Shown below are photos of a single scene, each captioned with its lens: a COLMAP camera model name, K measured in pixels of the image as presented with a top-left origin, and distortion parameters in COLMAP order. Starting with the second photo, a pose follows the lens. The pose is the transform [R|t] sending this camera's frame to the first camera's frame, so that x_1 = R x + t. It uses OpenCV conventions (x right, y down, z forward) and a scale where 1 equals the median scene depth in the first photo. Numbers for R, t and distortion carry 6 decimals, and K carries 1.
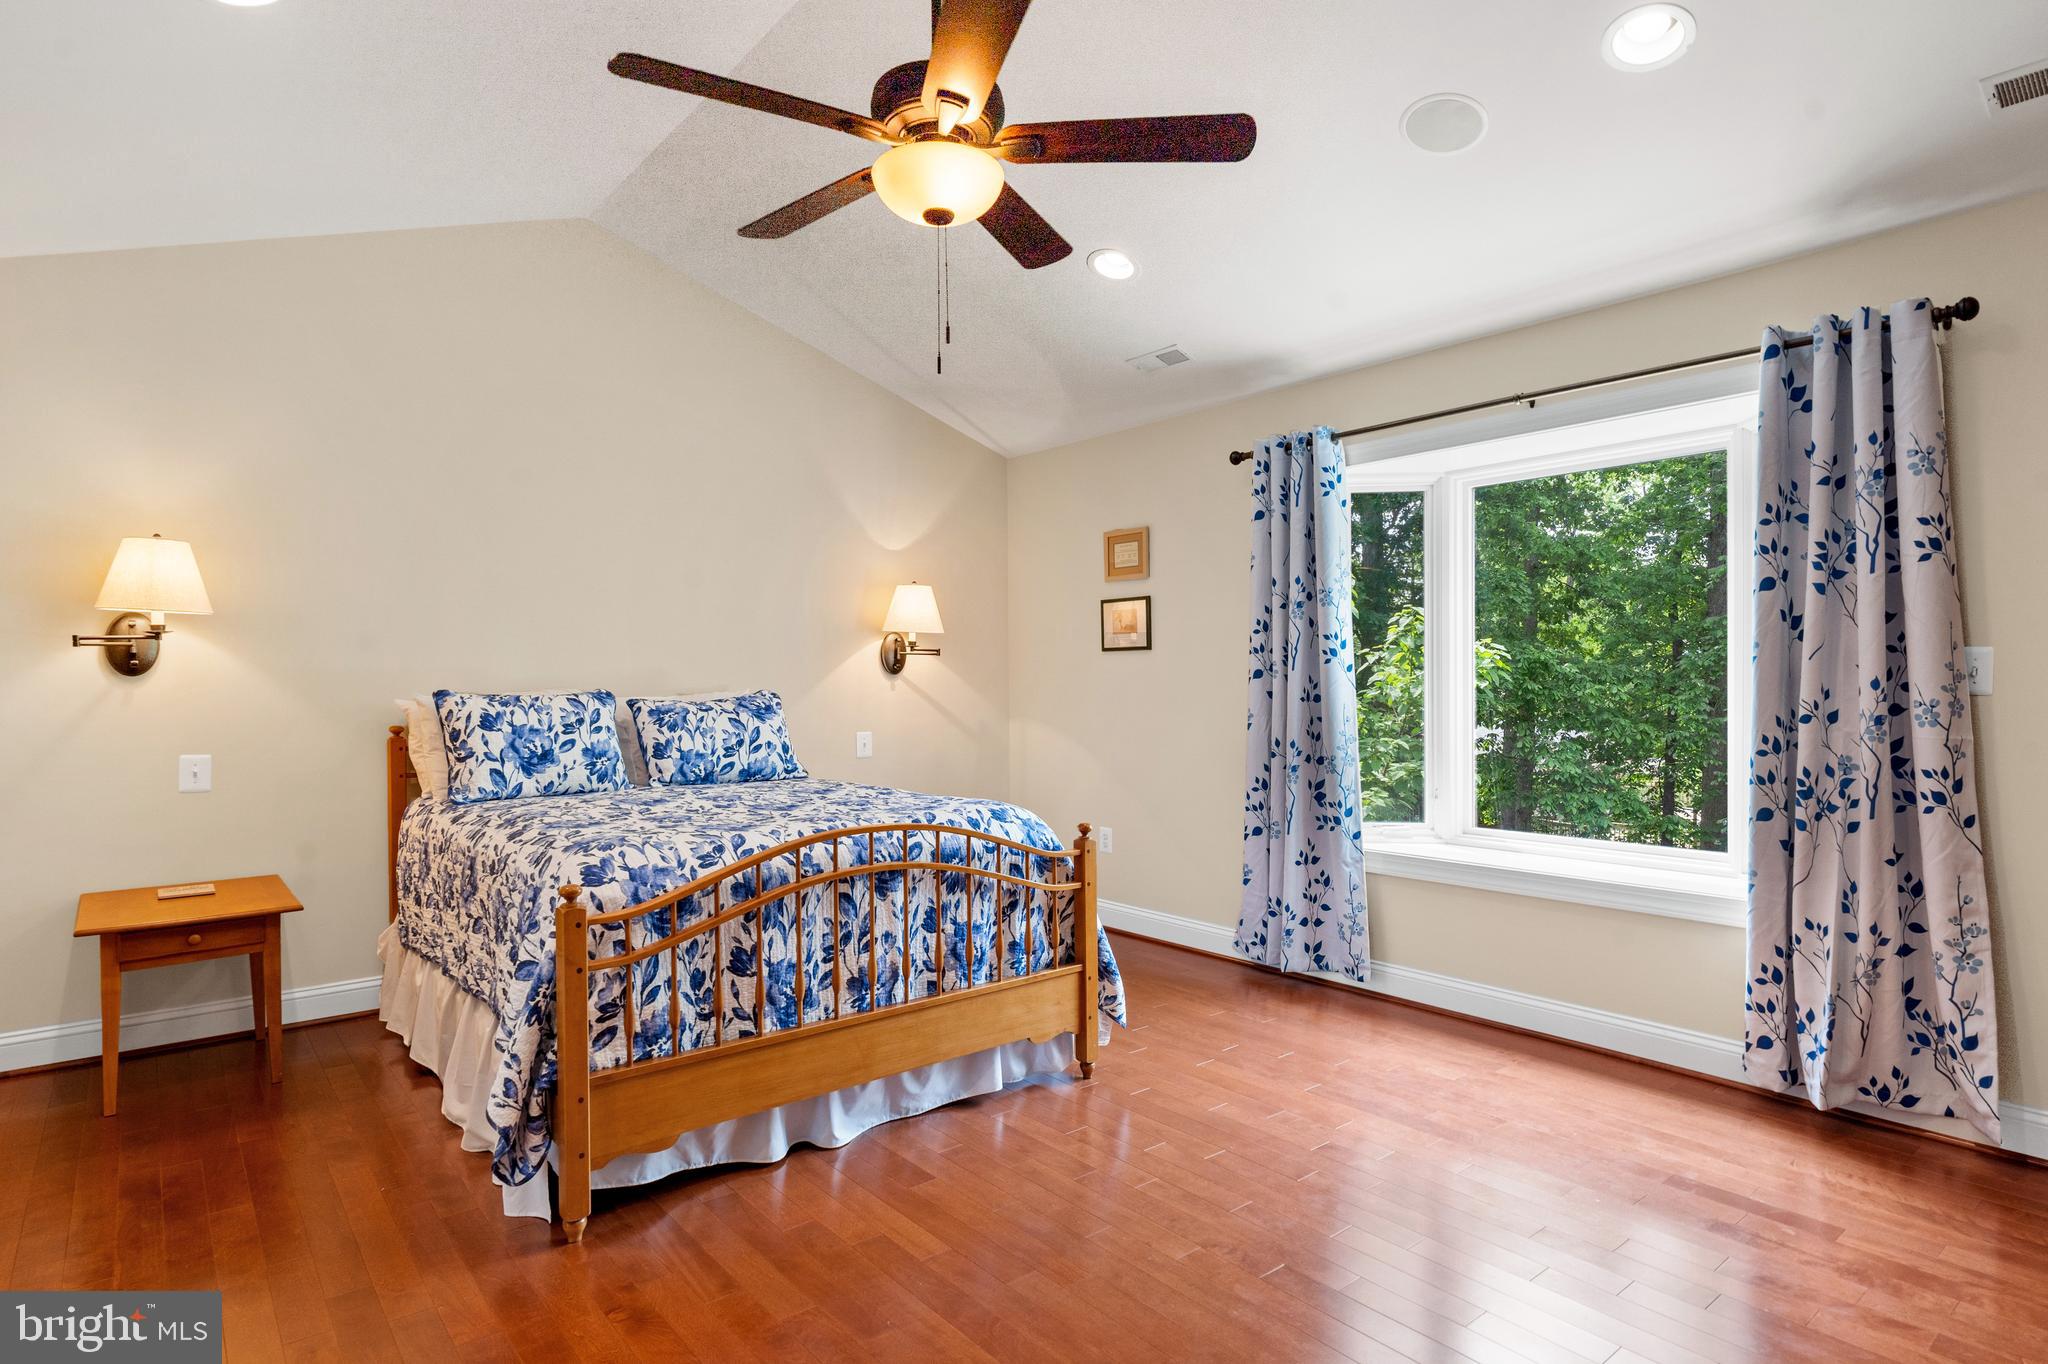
lens RADIAL K [[1097.7, 0, 1036.8], [0, 1097.7, 682.5], [0, 0, 1]] dist [-0.003086, 0.002712]
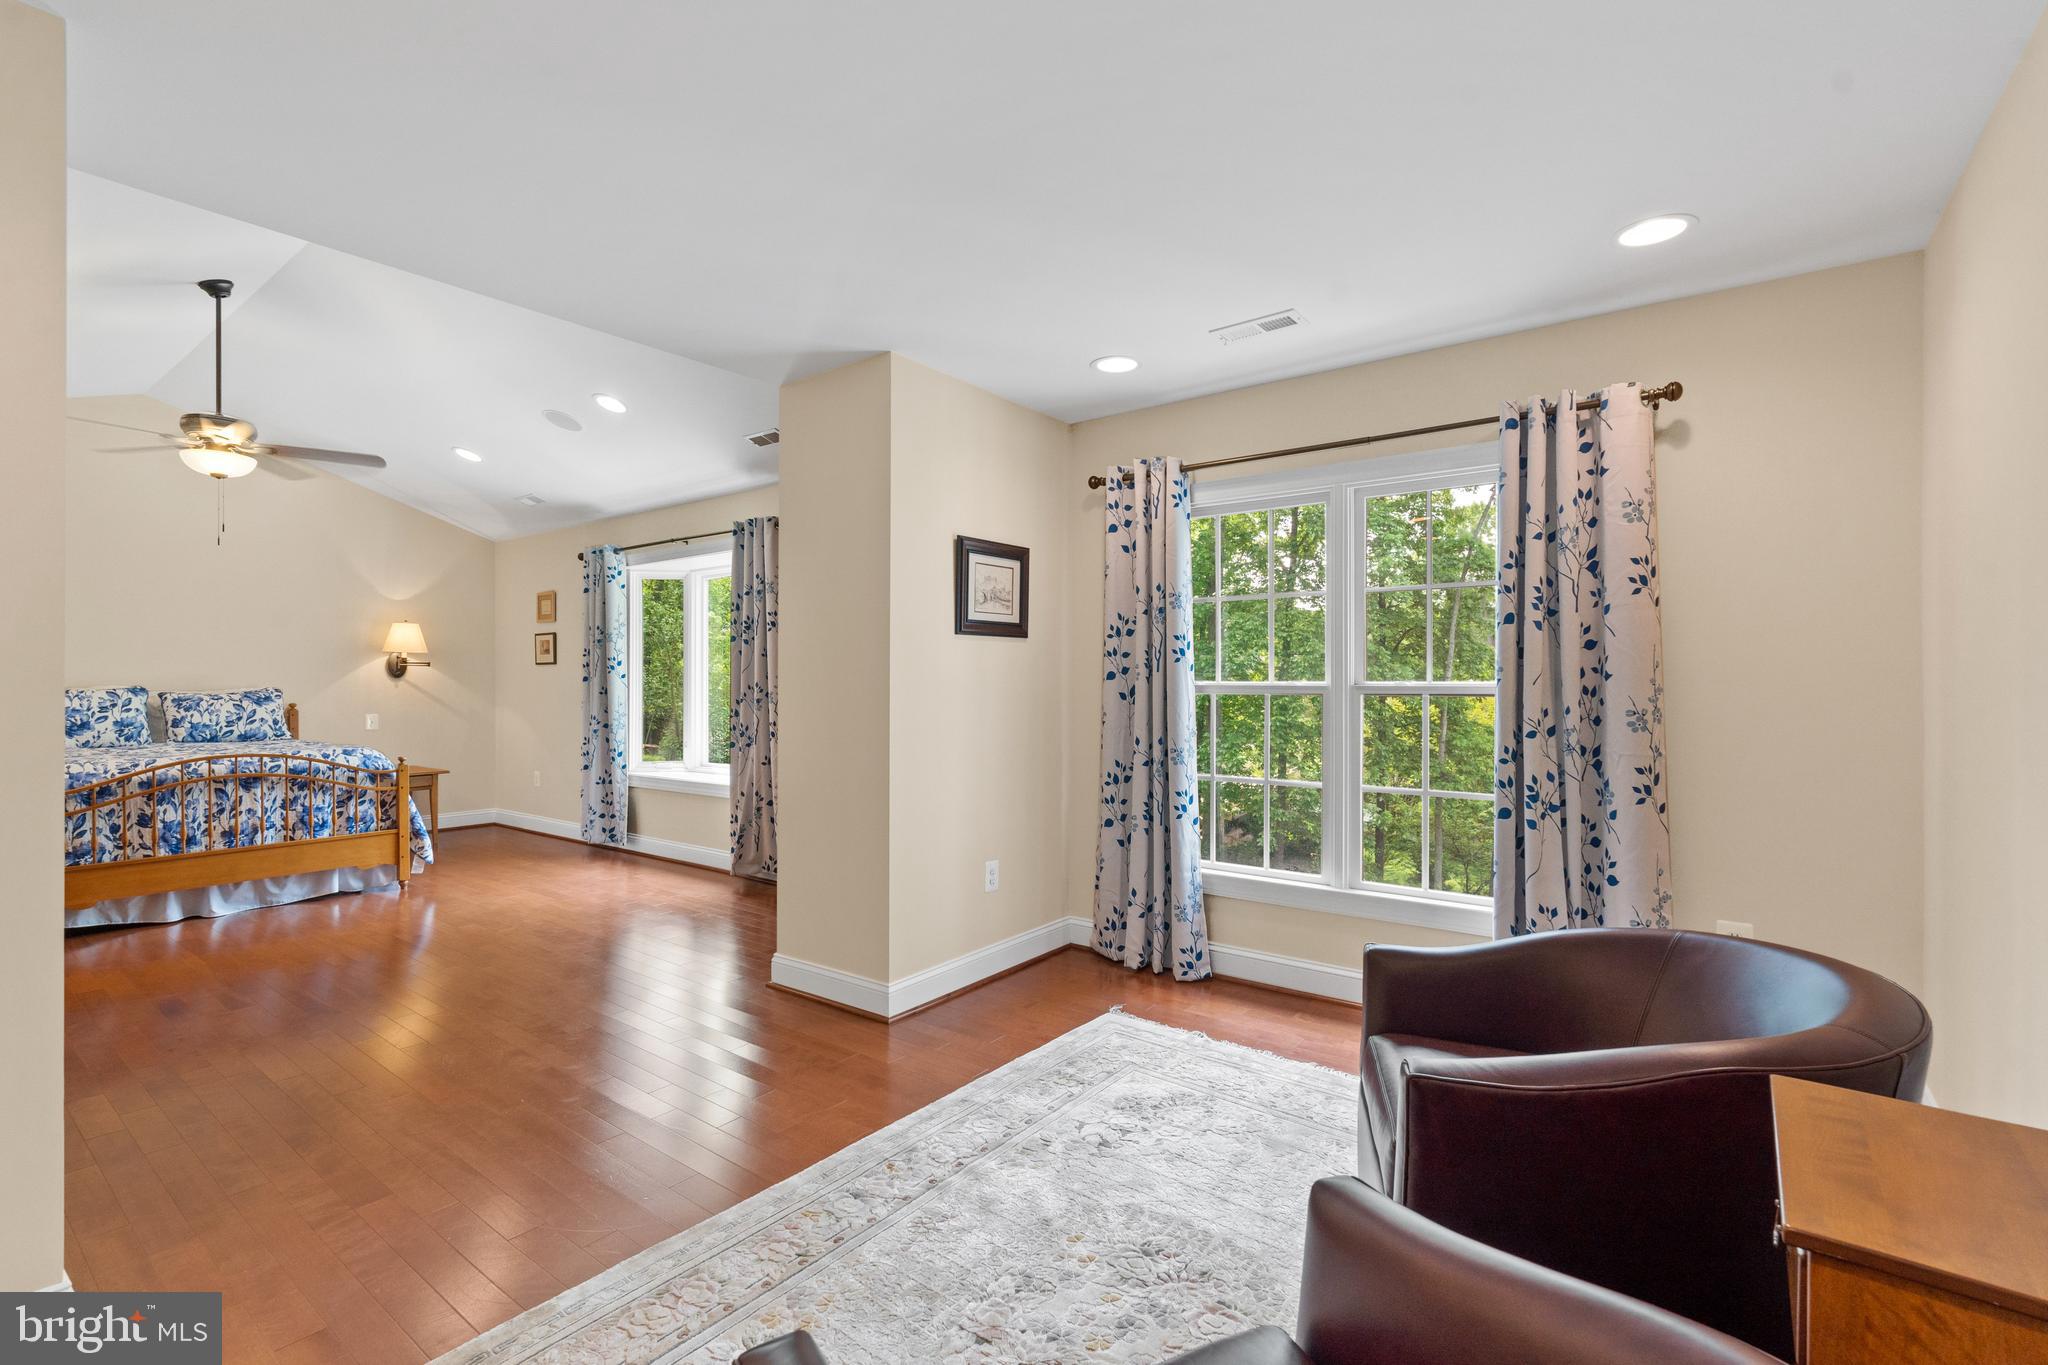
lens RADIAL K [[930.5, 0, 1061.1], [0, 930.5, 679.2], [0, 0, 1]] dist [-0.000919, -0.000894]
pose [[0.973013, 0.004849, 0.230699, 0.803910], [-0.003608, 0.999977, -0.005803, -0.002004], [-0.230721, 0.004814, 0.973008, -0.868825]]
